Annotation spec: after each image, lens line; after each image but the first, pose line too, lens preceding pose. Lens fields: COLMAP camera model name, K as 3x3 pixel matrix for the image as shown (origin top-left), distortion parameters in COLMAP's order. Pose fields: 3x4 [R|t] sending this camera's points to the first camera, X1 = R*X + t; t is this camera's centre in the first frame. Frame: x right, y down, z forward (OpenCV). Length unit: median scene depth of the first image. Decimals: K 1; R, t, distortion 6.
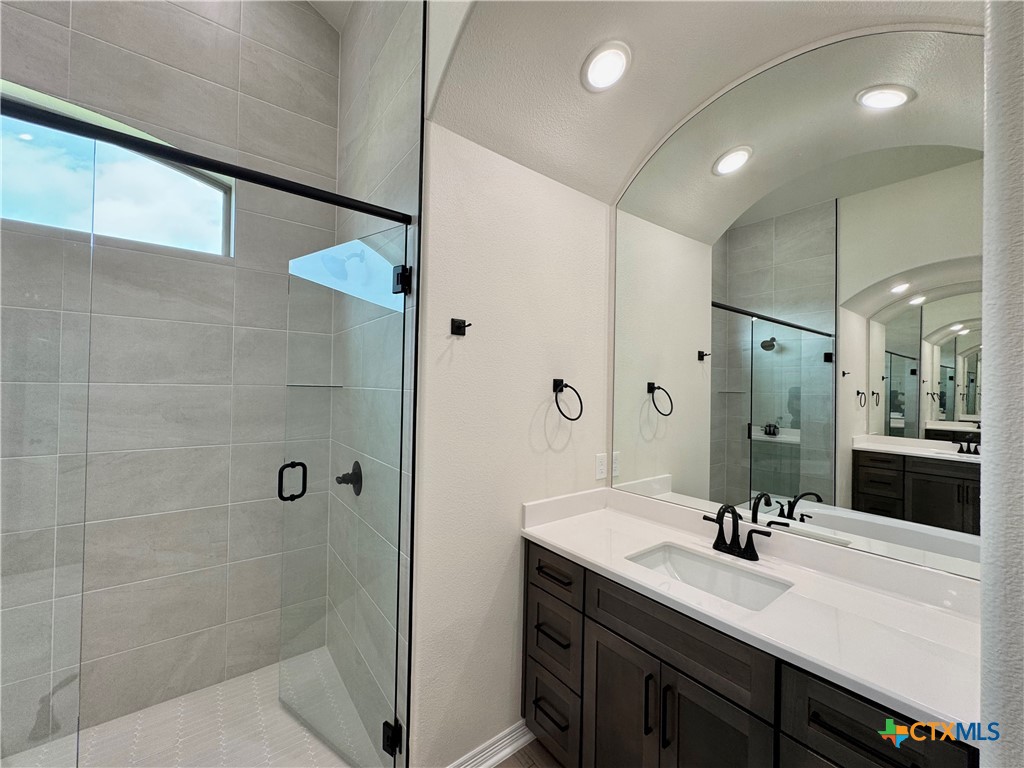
lens RADIAL K [[408.4, 0, 510.2], [0, 408.4, 383.1], [0, 0, 1]] dist [-0.003326, 0.001093]
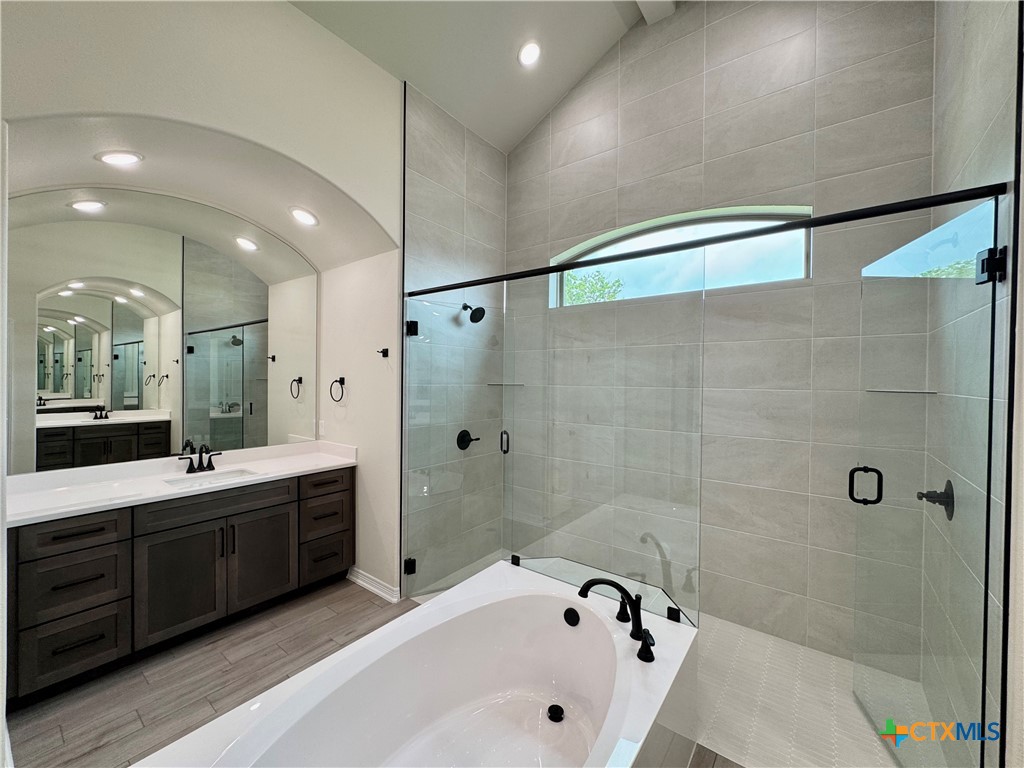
lens RADIAL K [[408.4, 0, 512.6], [0, 408.4, 384.0], [0, 0, 1]] dist [-0.003326, 0.001093]
pose [[0.267817, -0.007169, -0.963443, 0.214801], [0.002618, 0.999974, -0.006713, -0.008479], [0.963466, -0.000724, 0.267829, -0.121565]]
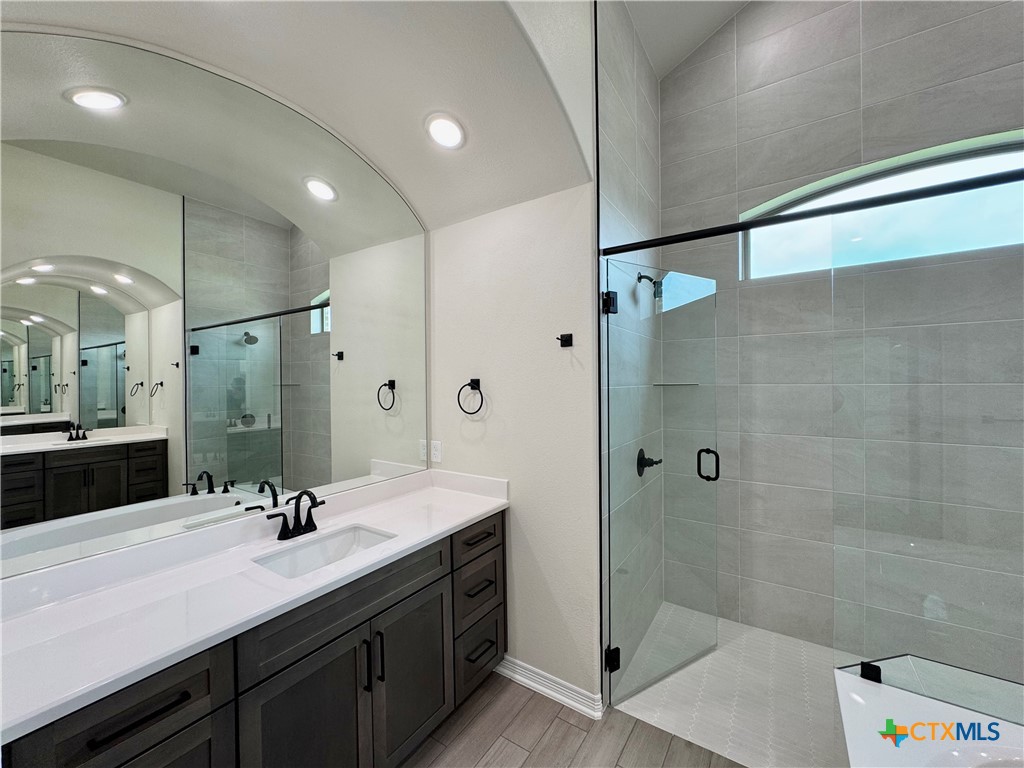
lens RADIAL K [[408.4, 0, 512.2], [0, 408.4, 384.3], [0, 0, 1]] dist [-0.003326, 0.001093]
pose [[0.323206, -0.015240, -0.946206, -0.473661], [0.024462, 0.999671, -0.007746, -0.022402], [0.946012, -0.020642, 0.323472, -0.638283]]
